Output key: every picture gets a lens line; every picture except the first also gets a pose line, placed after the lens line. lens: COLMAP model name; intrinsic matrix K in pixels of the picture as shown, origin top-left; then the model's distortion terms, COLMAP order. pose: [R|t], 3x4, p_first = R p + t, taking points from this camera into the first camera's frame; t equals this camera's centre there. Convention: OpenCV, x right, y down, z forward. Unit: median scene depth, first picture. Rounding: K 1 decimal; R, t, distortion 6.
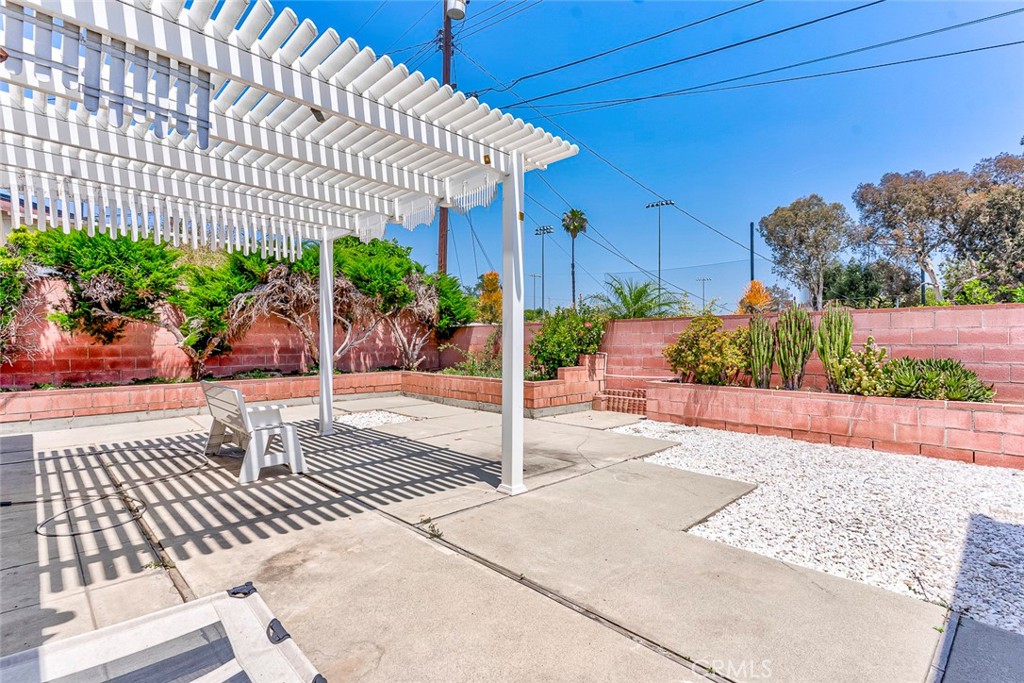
lens RADIAL K [[495.4, 0, 520.9], [0, 495.4, 334.5], [0, 0, 1]] dist [0.000452, 0.000489]
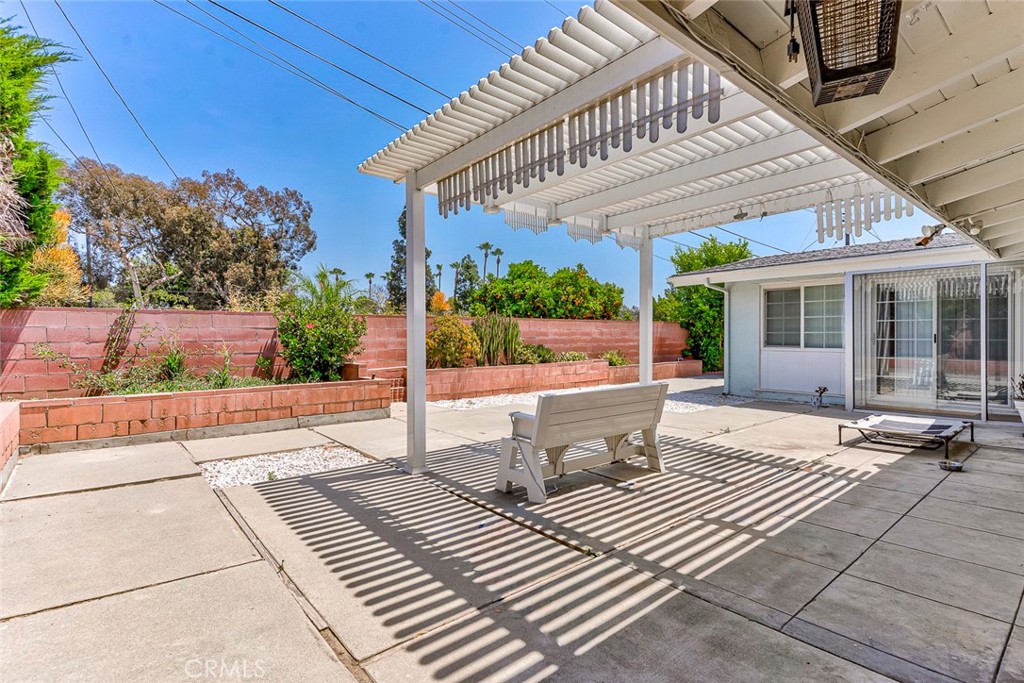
lens RADIAL K [[495.4, 0, 518.3], [0, 495.4, 341.8], [0, 0, 1]] dist [0.000452, 0.000489]
pose [[0.061464, -0.011783, 0.998040, -0.182017], [-0.013384, 0.999831, 0.012628, 0.002020], [-0.998020, -0.014134, 0.061296, 0.140988]]
